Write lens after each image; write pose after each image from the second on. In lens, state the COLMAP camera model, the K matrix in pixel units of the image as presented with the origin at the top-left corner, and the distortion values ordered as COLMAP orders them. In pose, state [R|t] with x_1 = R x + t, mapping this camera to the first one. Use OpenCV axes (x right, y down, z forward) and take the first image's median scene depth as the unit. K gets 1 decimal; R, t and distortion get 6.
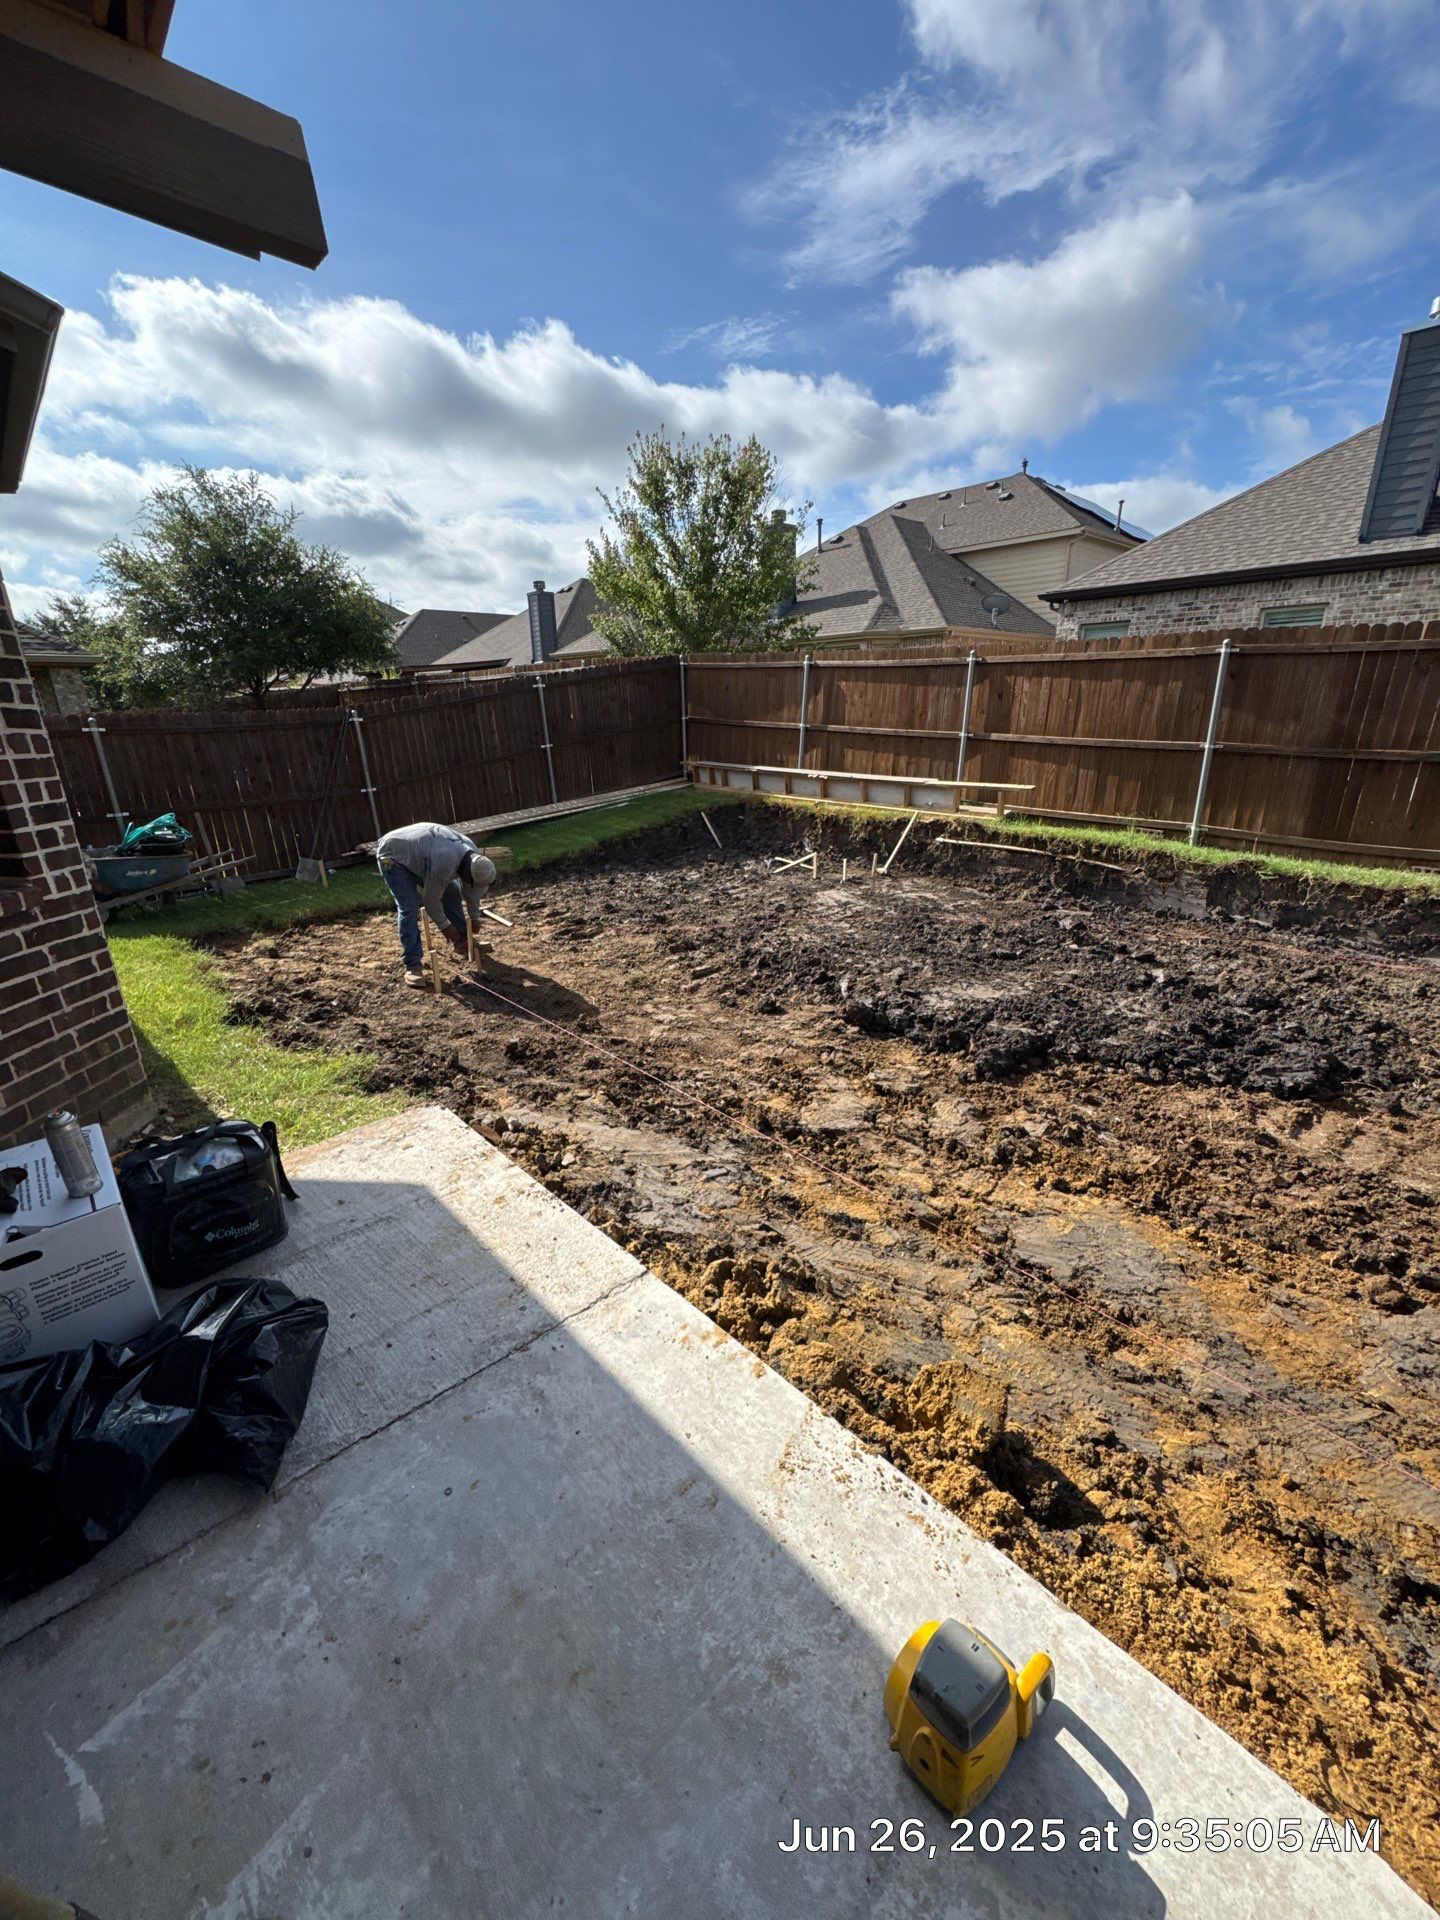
lens RADIAL K [[772.3, 0, 720.0], [0, 772.3, 960.0], [0, 0, 1]] dist [-0.008941, 0.000024]
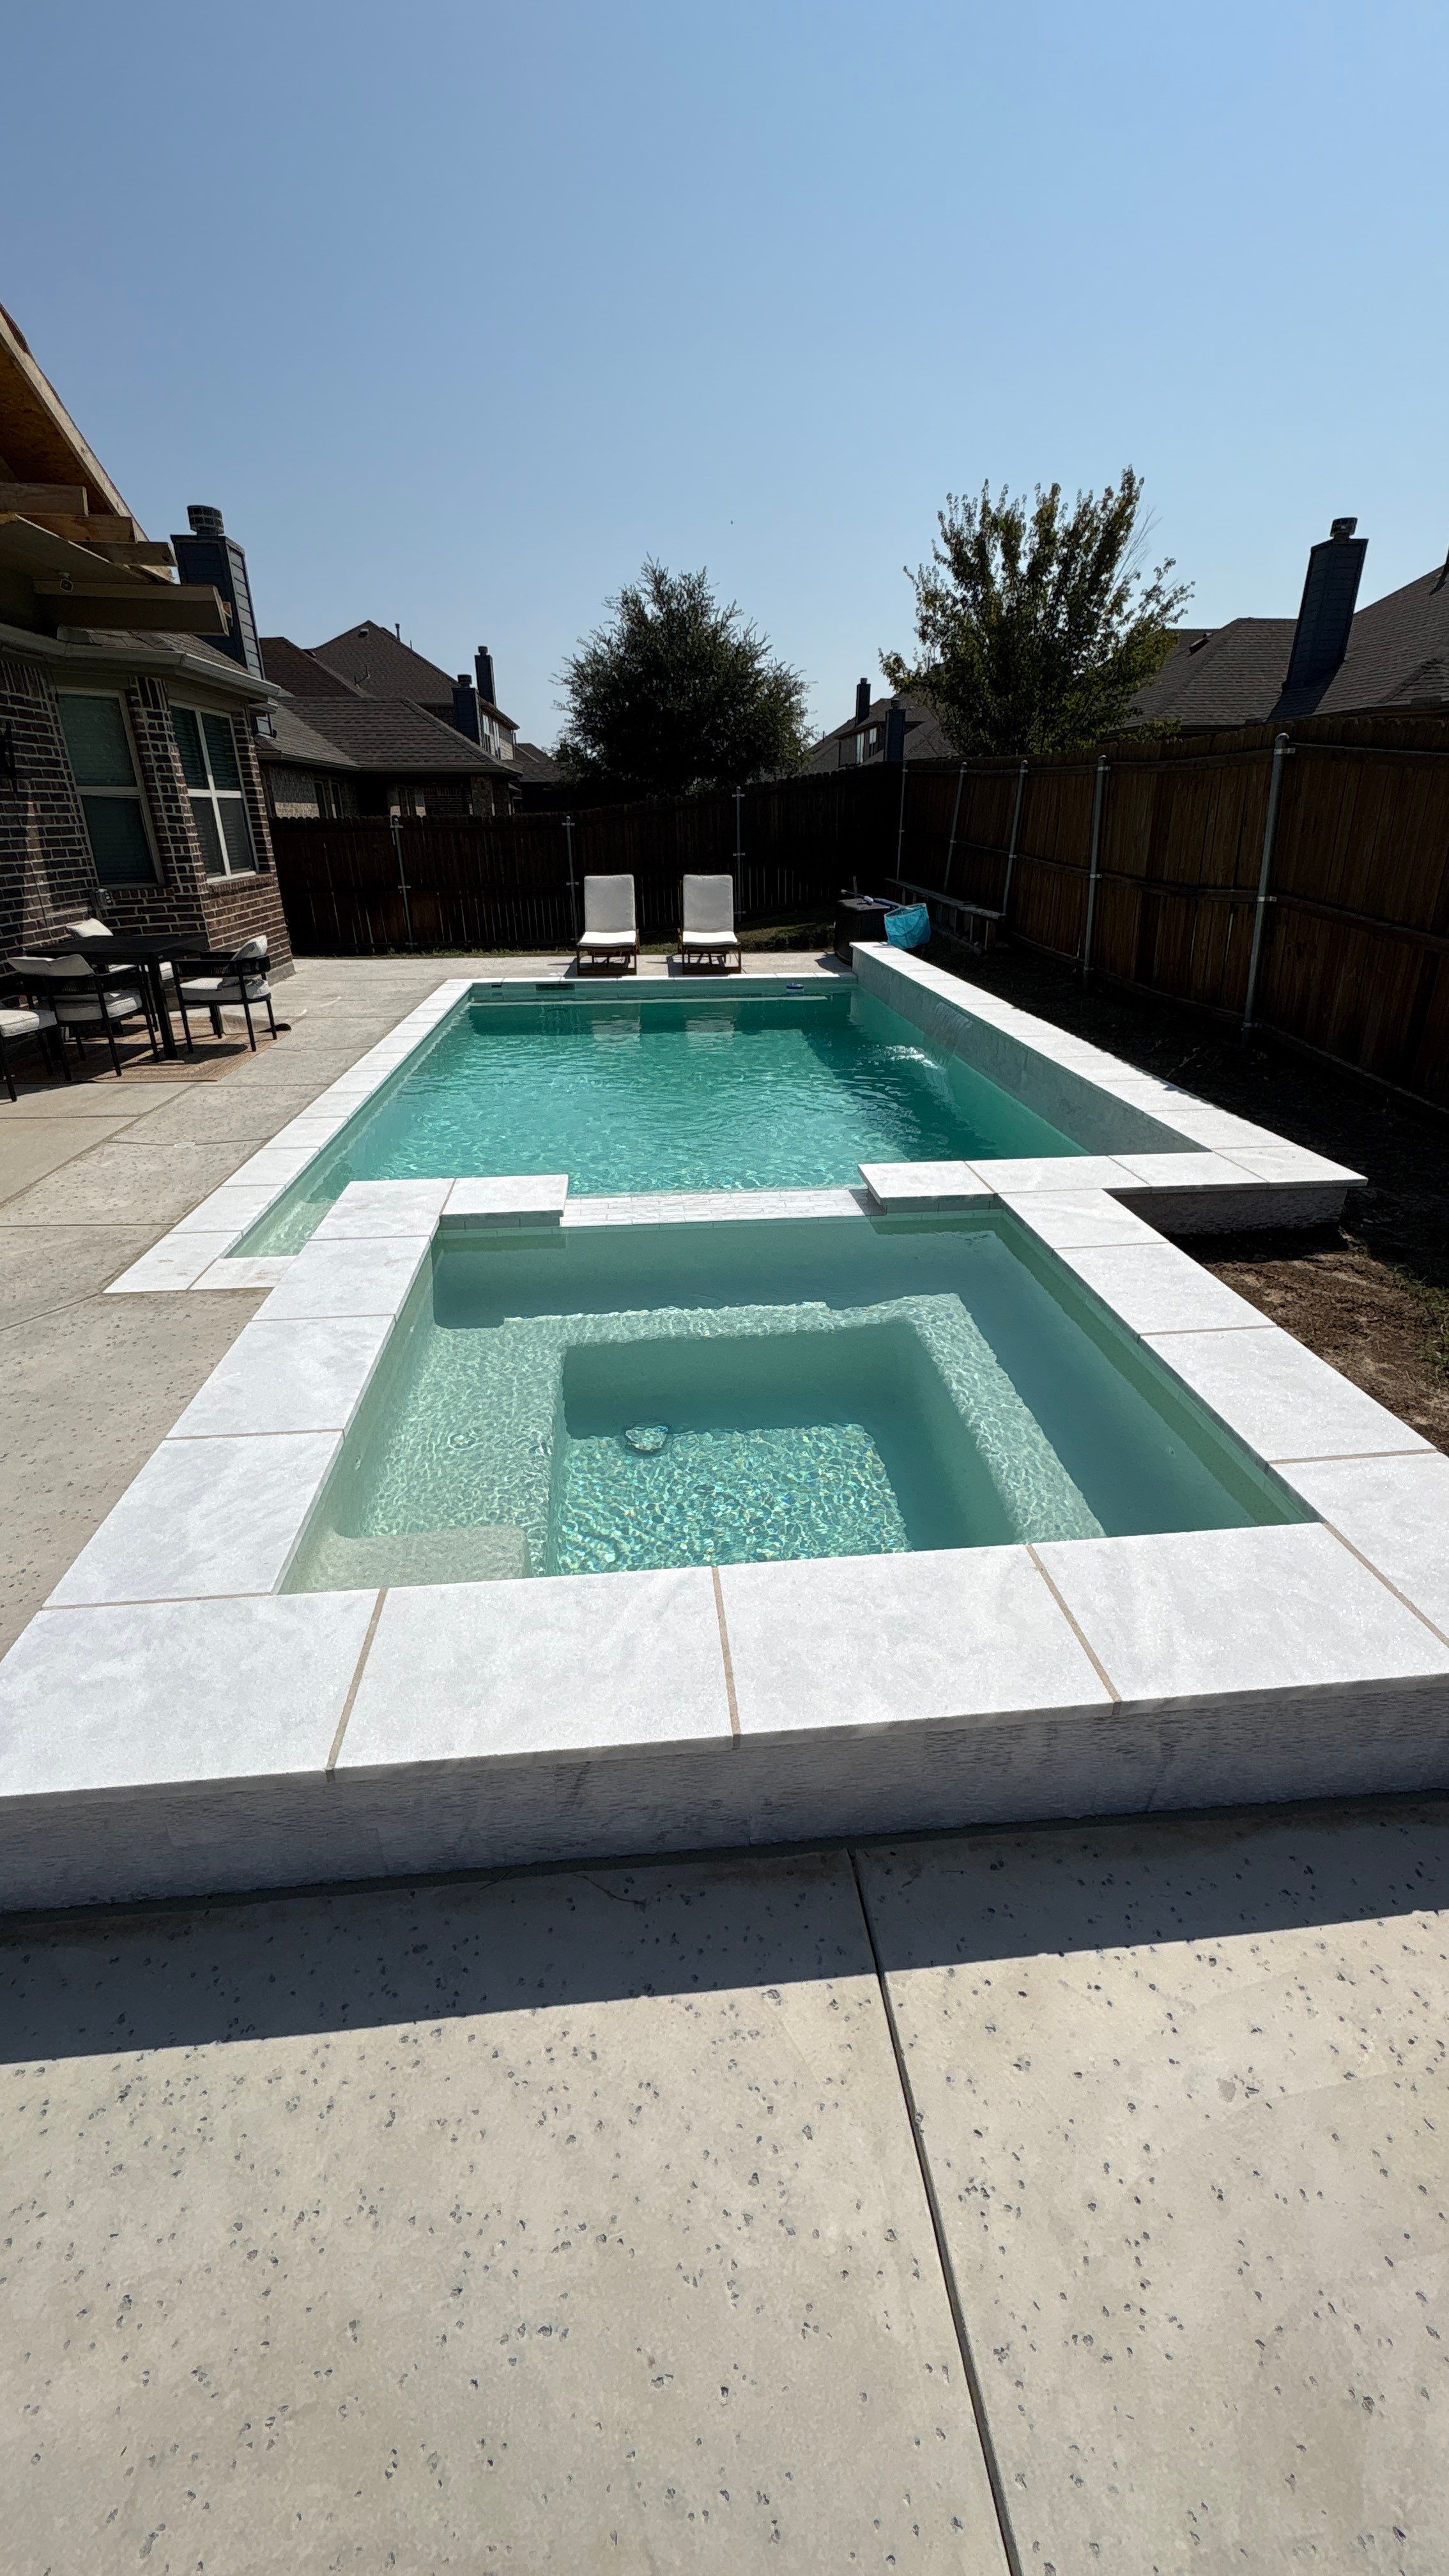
lens RADIAL K [[1008.9, 0, 724.5], [0, 1008.9, 1288.0], [0, 0, 1]] dist [0.003891, 0.000129]
pose [[0.791825, 0.272727, -0.546474, 0.502342], [-0.203332, 0.961435, 0.185199, 0.034307], [0.575908, -0.035529, 0.816742, -0.130646]]
